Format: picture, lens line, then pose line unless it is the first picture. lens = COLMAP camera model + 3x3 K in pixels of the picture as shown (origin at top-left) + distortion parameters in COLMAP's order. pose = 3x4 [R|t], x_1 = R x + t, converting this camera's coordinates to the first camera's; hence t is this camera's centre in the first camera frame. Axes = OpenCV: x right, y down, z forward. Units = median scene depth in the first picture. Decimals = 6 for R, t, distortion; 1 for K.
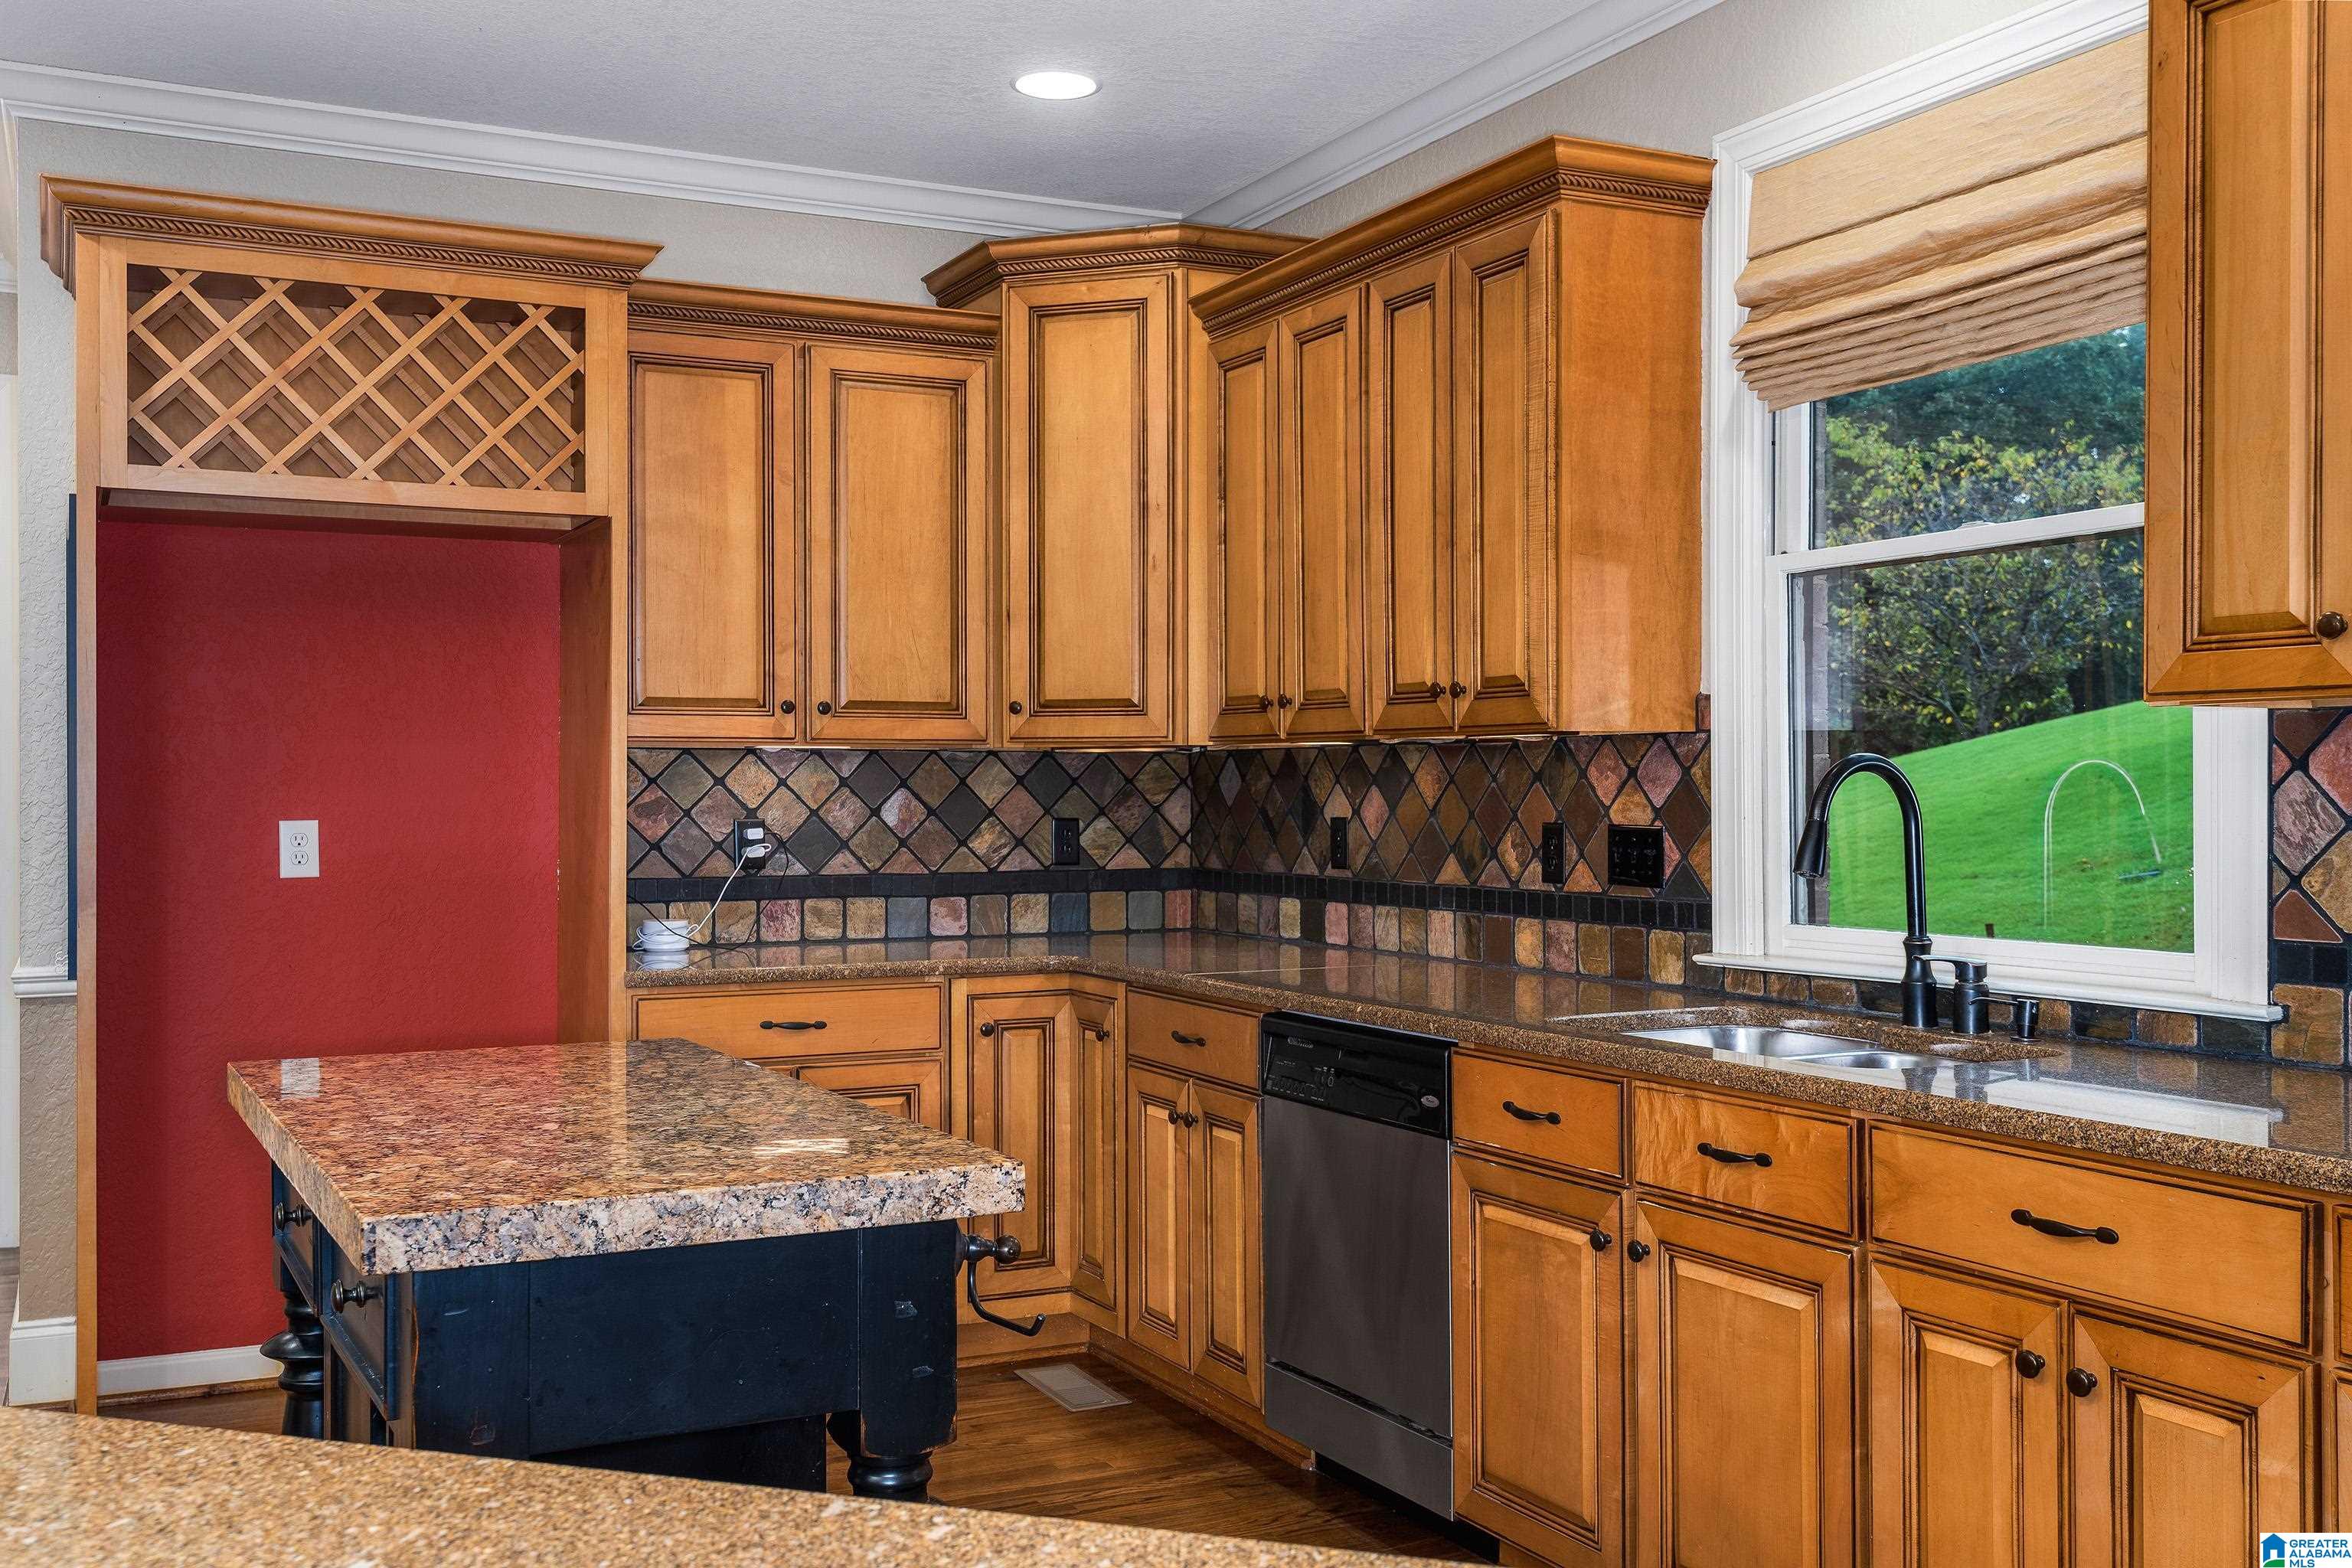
lens RADIAL K [[2217.0, 0, 1176.4], [0, 2217.0, 788.5], [0, 0, 1]] dist [0.020532, 0.000000]
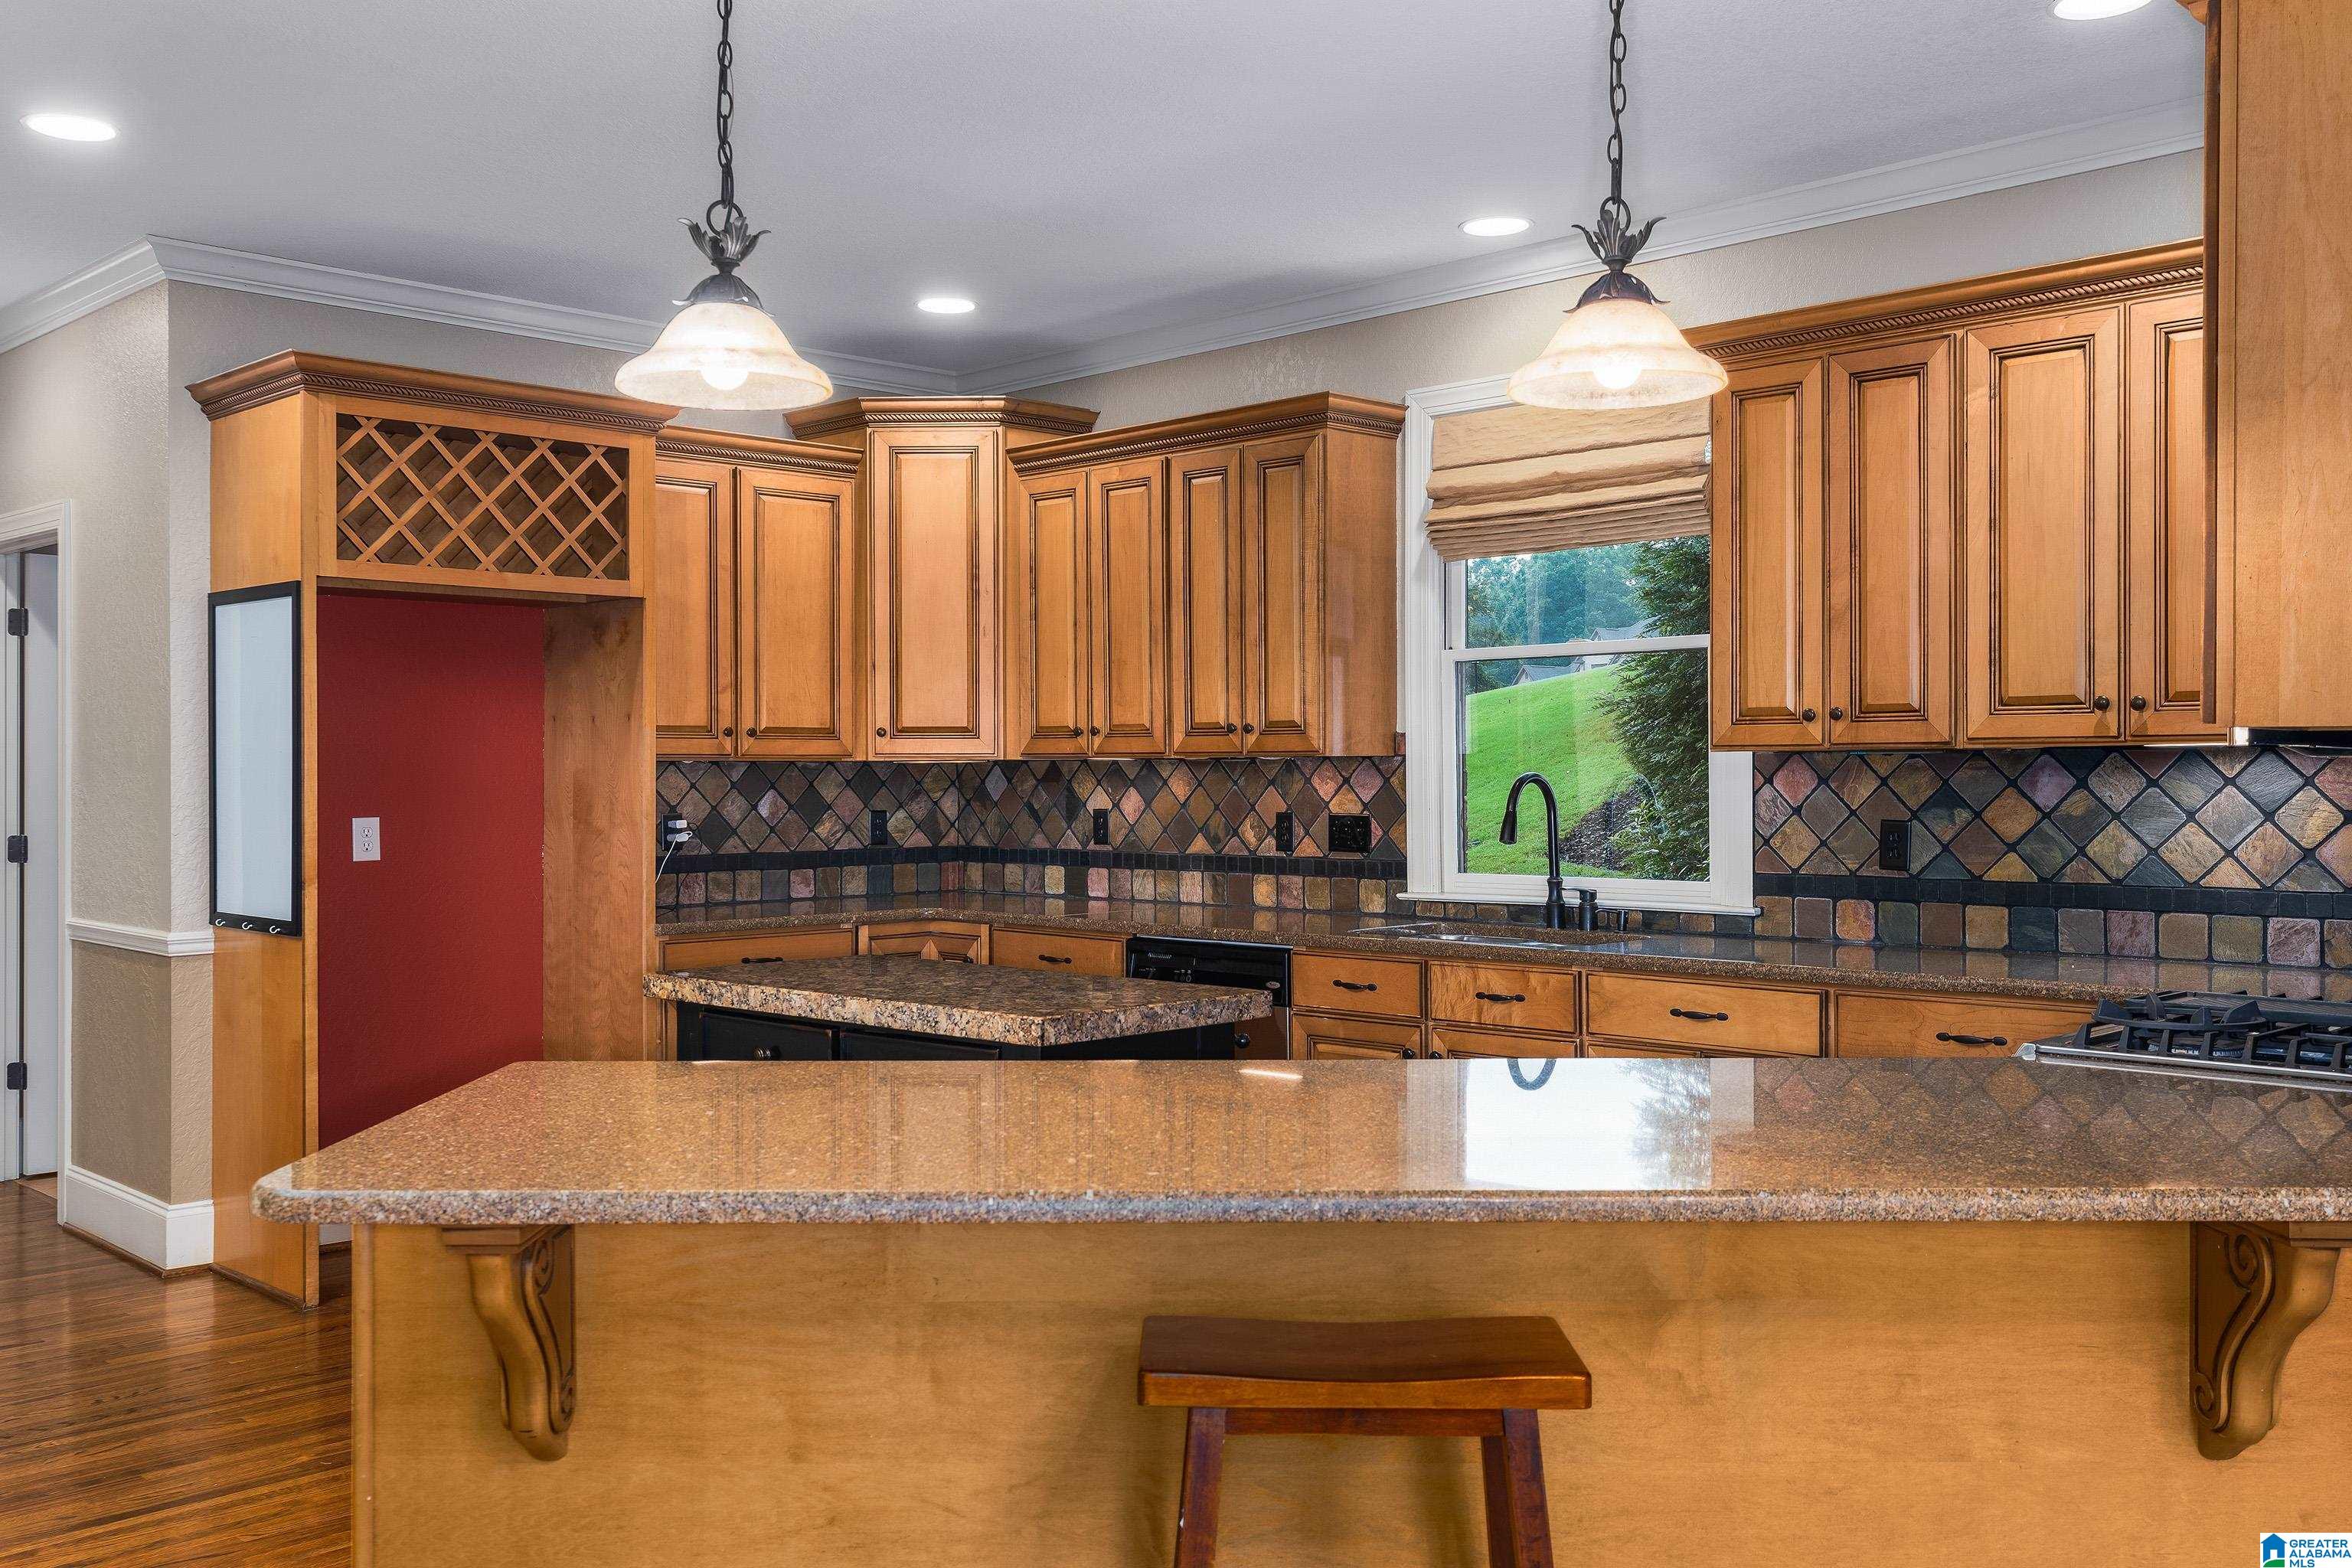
lens RADIAL K [[2083.0, 0, 1176.3], [0, 2083.0, 780.1], [0, 0, 1]] dist [0.002437, 0.001942]
pose [[0.948200, -0.002783, 0.317662, -0.382332], [0.001737, 0.999992, 0.003575, -0.013121], [-0.317670, -0.002838, 0.948197, -0.373723]]
